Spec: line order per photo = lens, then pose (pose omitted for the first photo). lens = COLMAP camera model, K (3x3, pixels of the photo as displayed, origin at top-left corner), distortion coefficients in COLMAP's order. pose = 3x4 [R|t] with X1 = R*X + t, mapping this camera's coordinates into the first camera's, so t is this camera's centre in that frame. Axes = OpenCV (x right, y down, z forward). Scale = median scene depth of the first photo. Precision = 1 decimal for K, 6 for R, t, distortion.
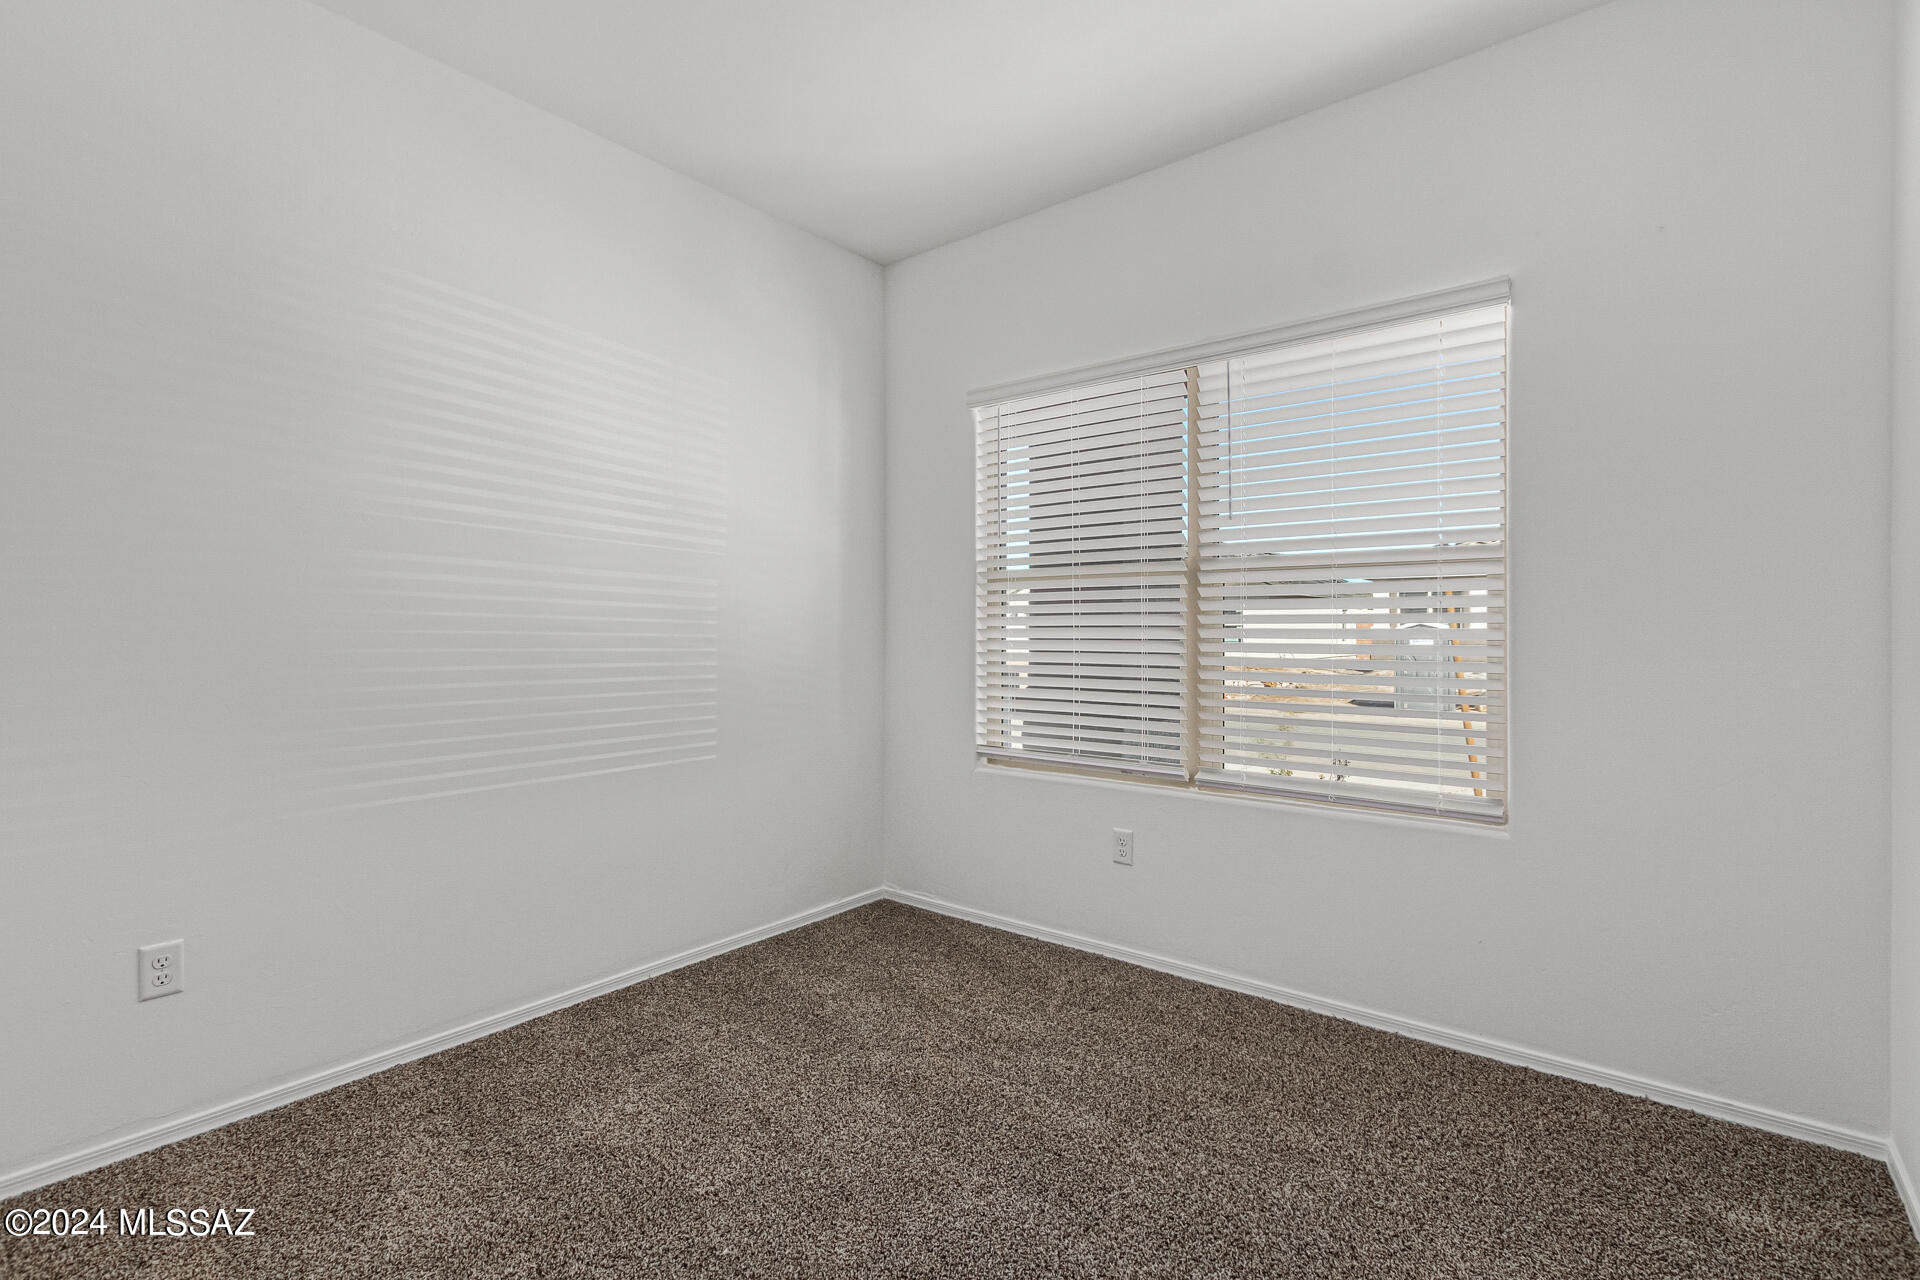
lens RADIAL K [[893.5, 0, 961.5], [0, 893.5, 640.6], [0, 0, 1]] dist [0.007070, -0.003897]
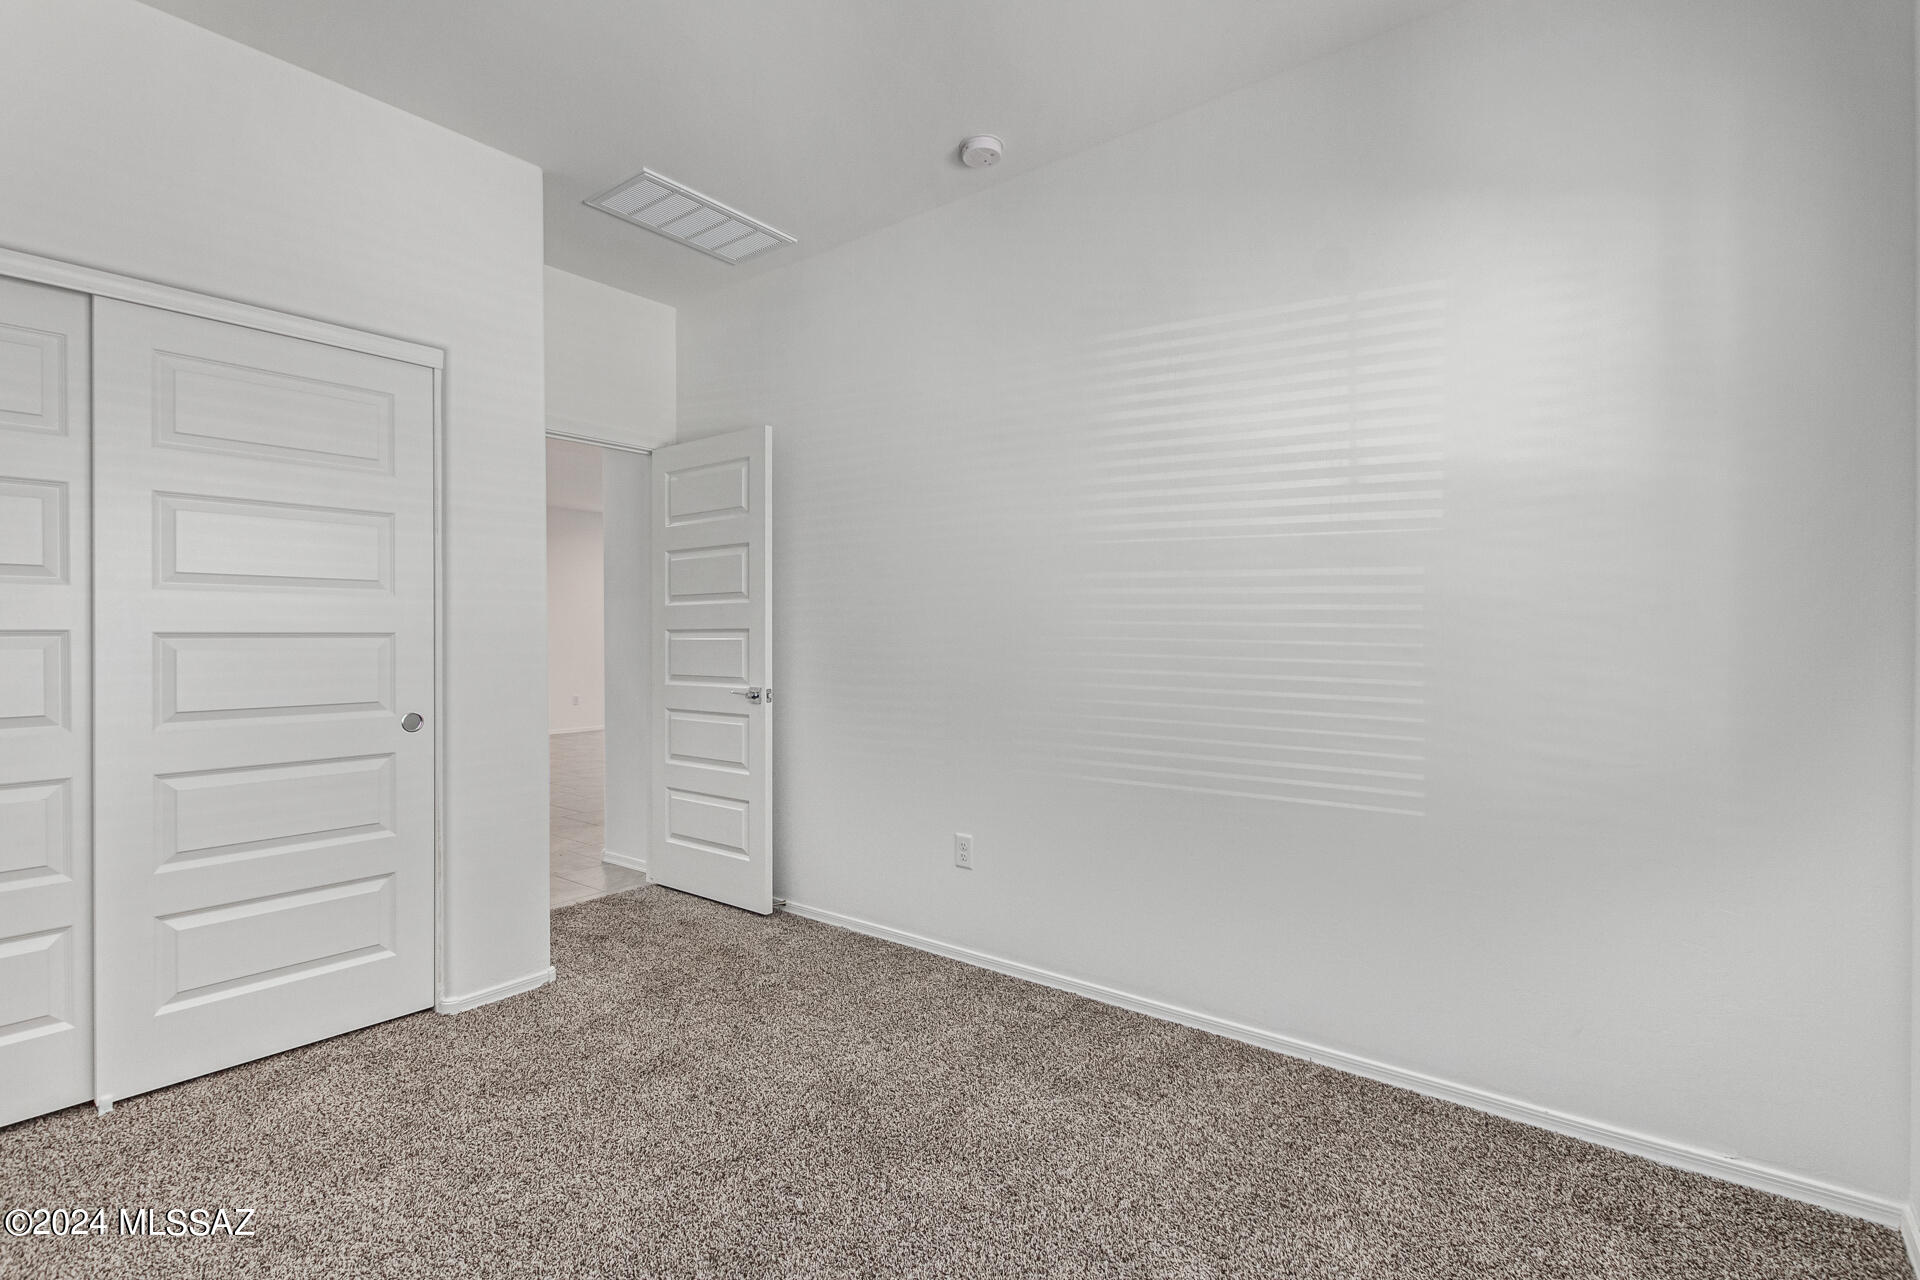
lens RADIAL K [[893.5, 0, 966.7], [0, 893.5, 647.0], [0, 0, 1]] dist [0.007070, -0.003897]
pose [[-0.000117, 0.007811, -0.999969, 0.480319], [-0.015173, 0.999854, 0.007812, -0.004099], [0.999885, 0.015174, 0.000002, 0.695830]]
